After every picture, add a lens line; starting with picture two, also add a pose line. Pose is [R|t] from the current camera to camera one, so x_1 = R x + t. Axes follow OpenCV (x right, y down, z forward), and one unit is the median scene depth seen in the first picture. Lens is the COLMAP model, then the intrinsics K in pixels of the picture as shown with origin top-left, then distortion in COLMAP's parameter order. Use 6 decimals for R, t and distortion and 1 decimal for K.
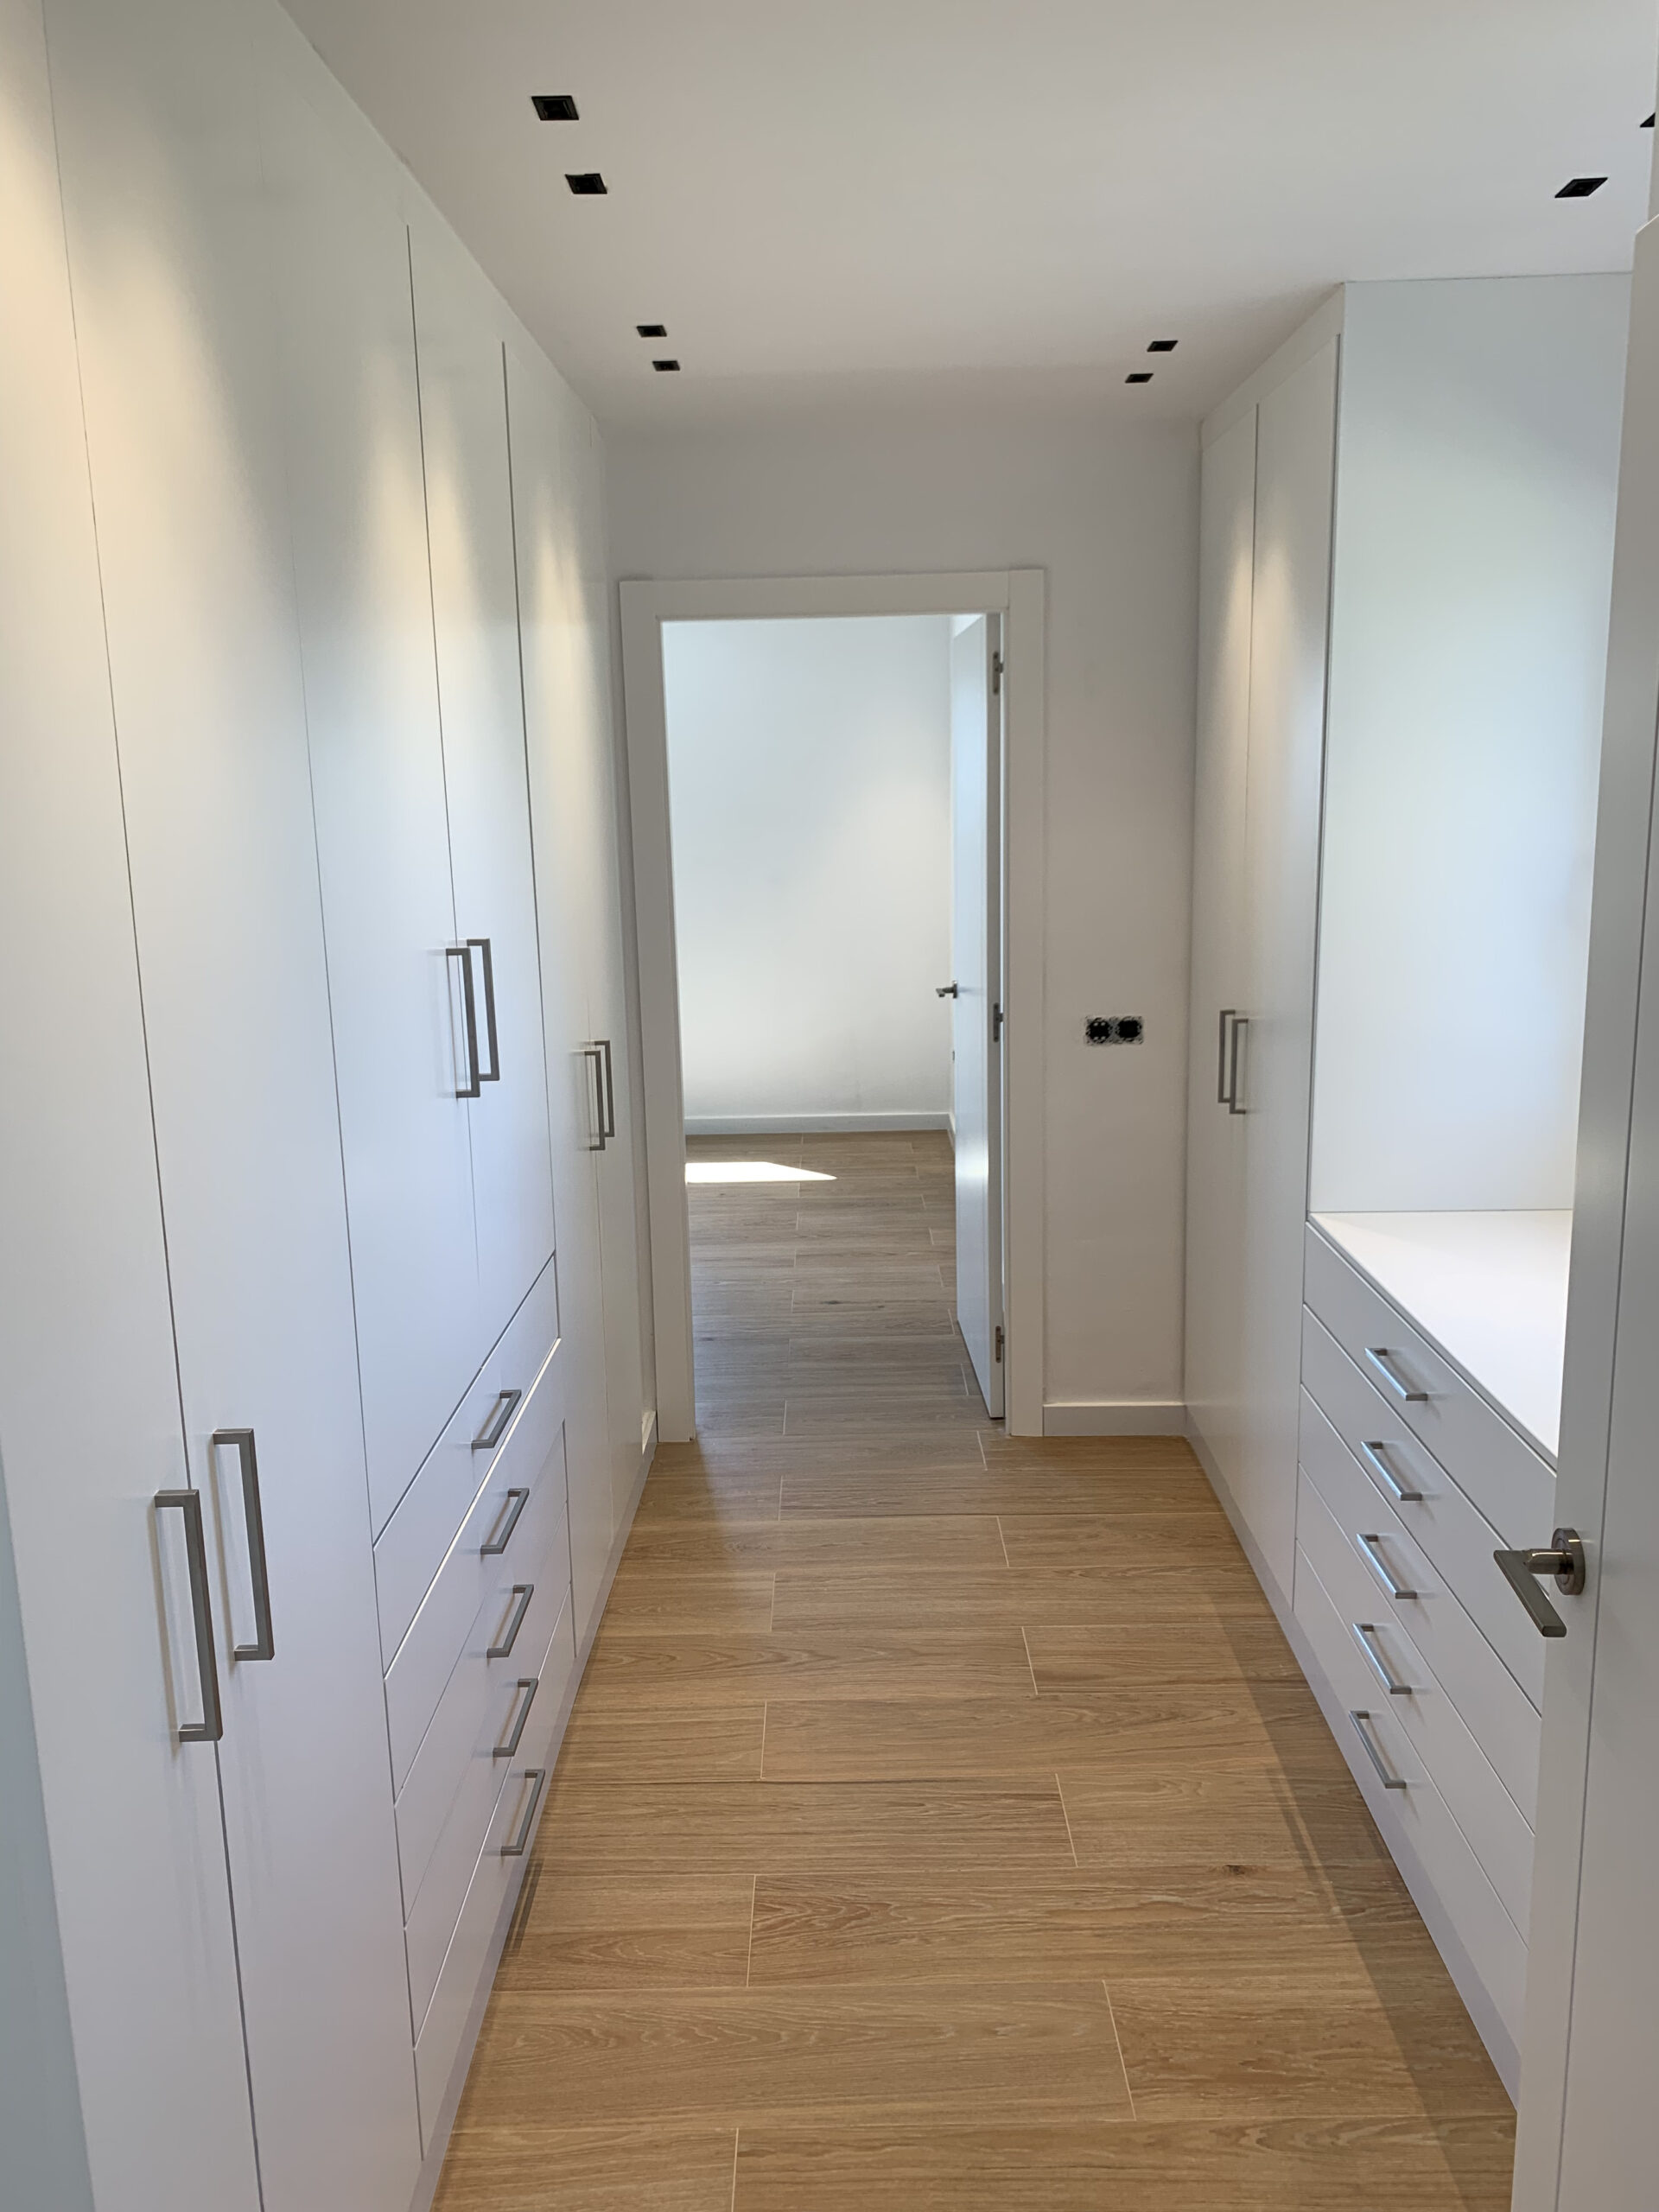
lens RADIAL K [[1704.1, 0, 825.7], [0, 1704.1, 1104.9], [0, 0, 1]] dist [0.061111, -0.067027]
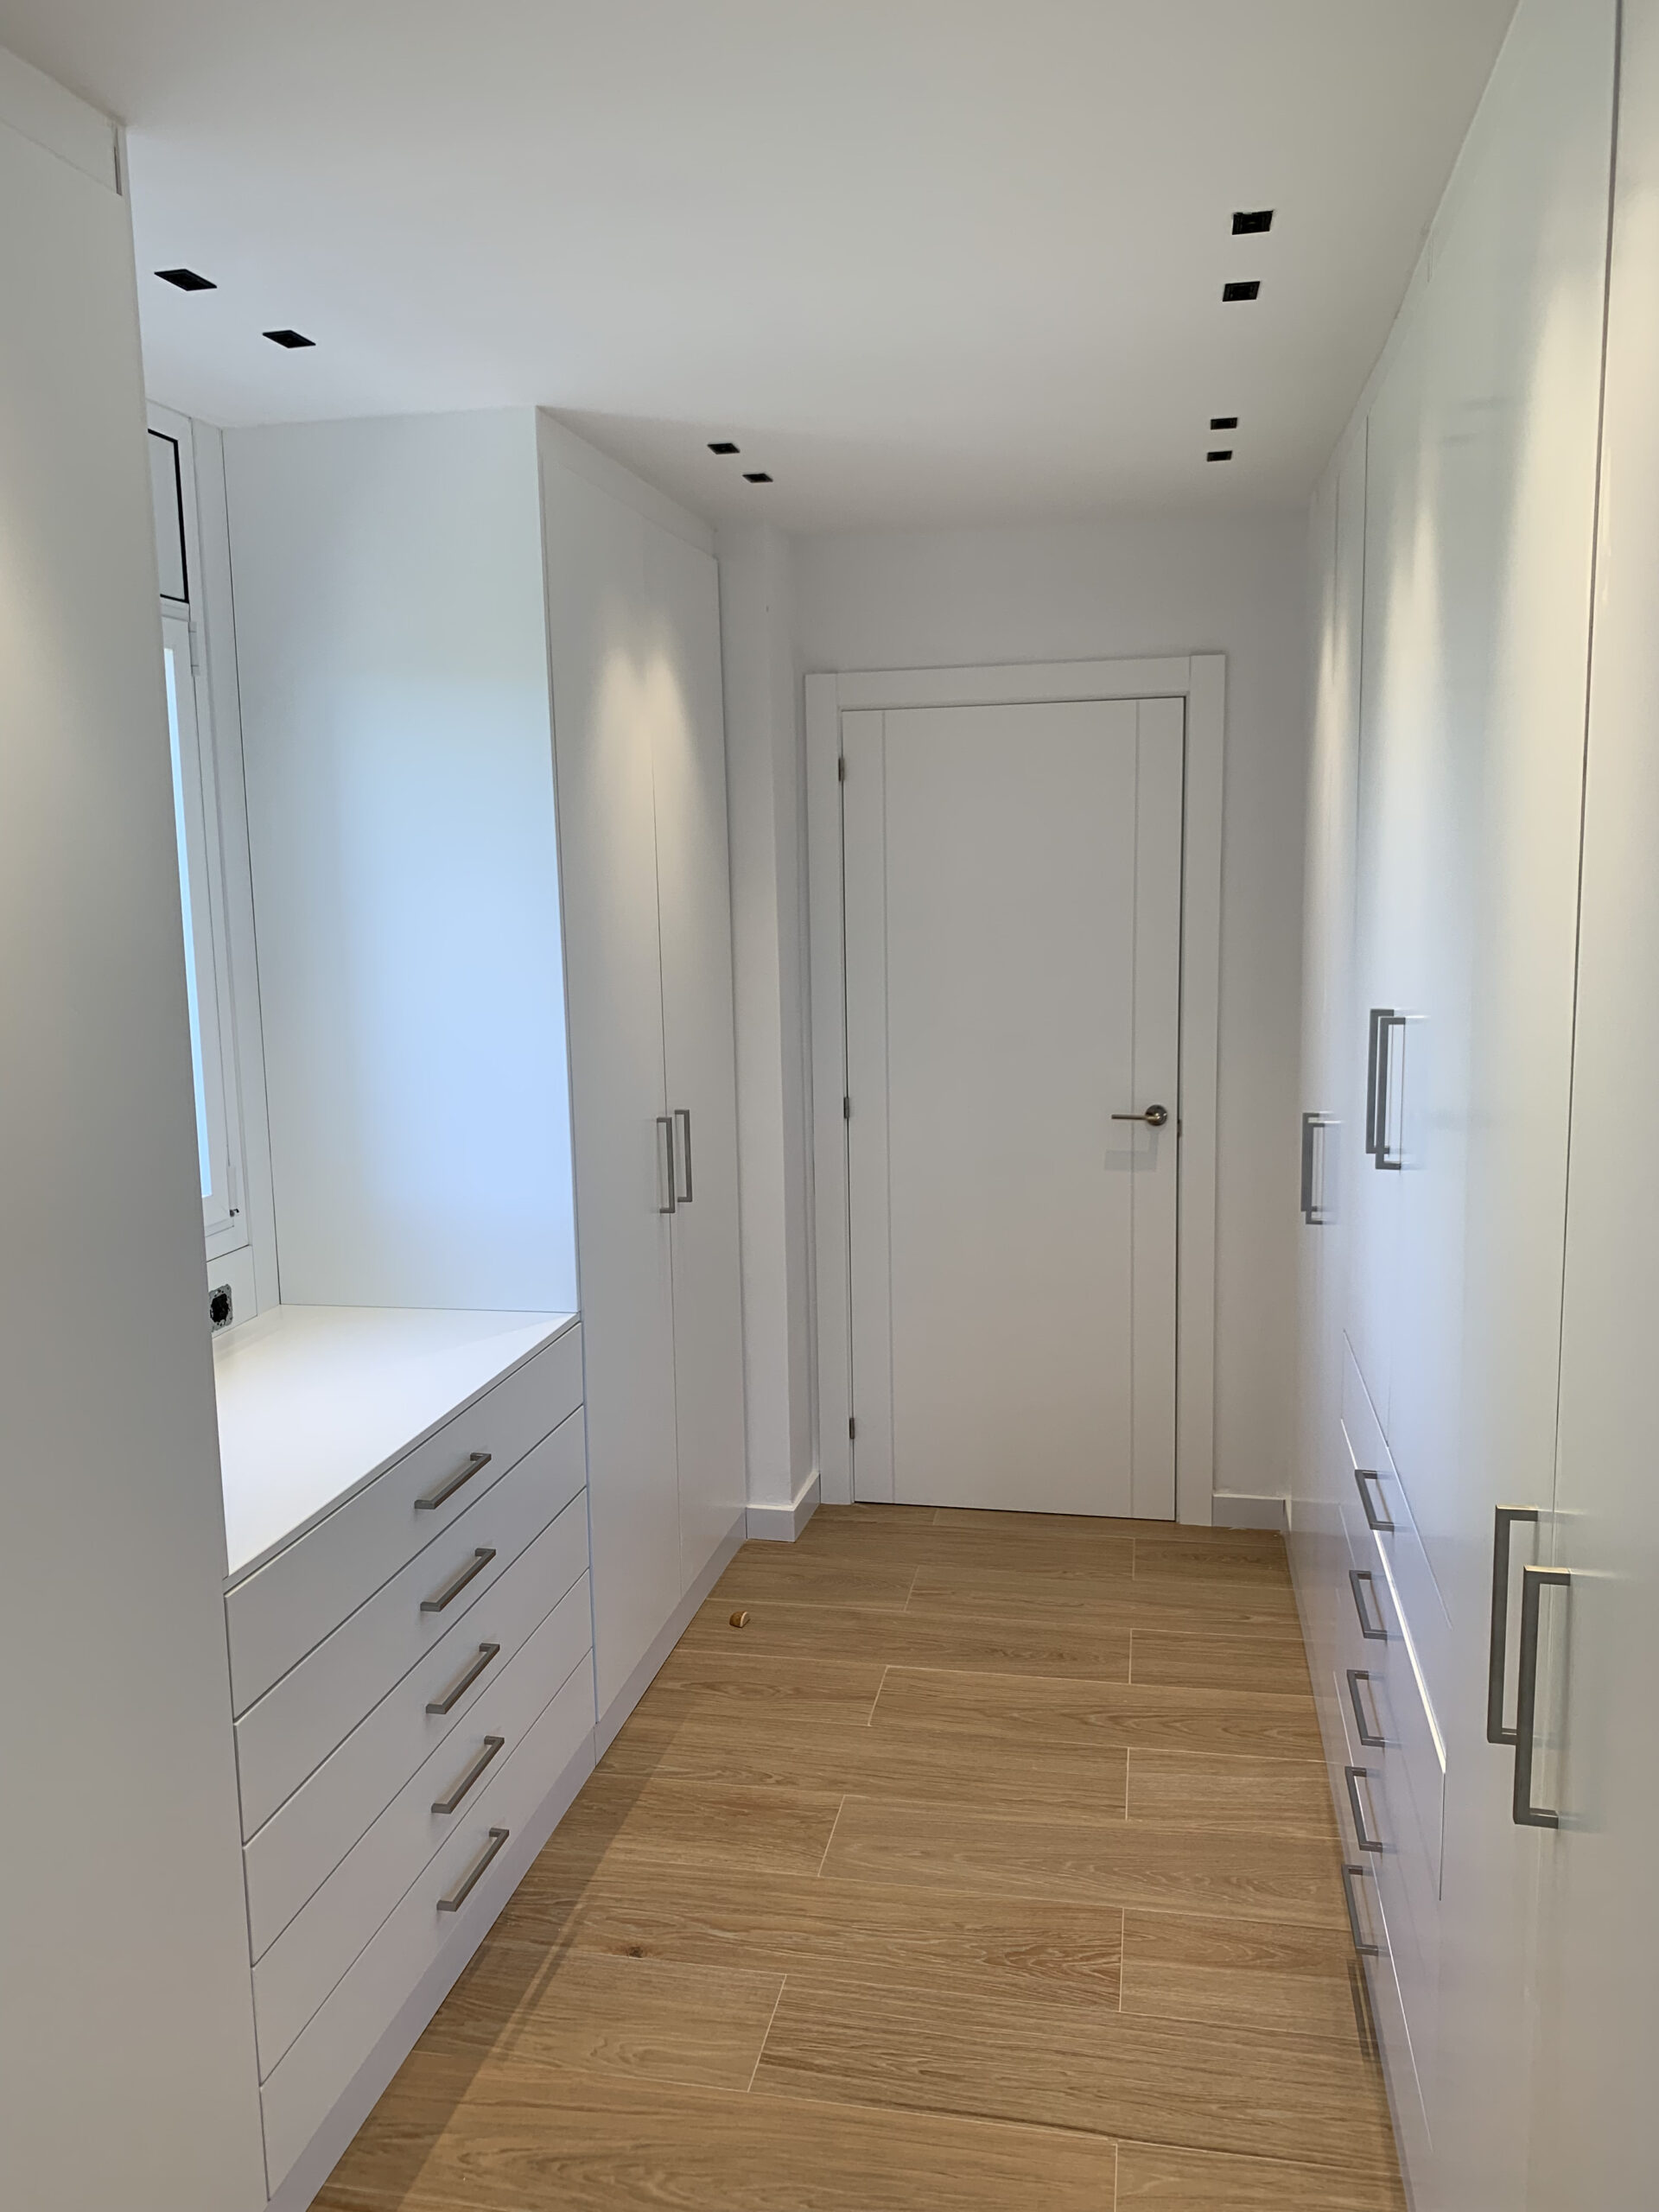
lens RADIAL K [[1704.1, 0, 825.7], [0, 1704.1, 1104.9], [0, 0, 1]] dist [0.061111, -0.067027]
pose [[-0.981586, 0.011701, 0.190660, -0.071562], [0.074090, 0.943304, 0.323554, -0.353845], [-0.176065, 0.331723, -0.926802, 1.809452]]
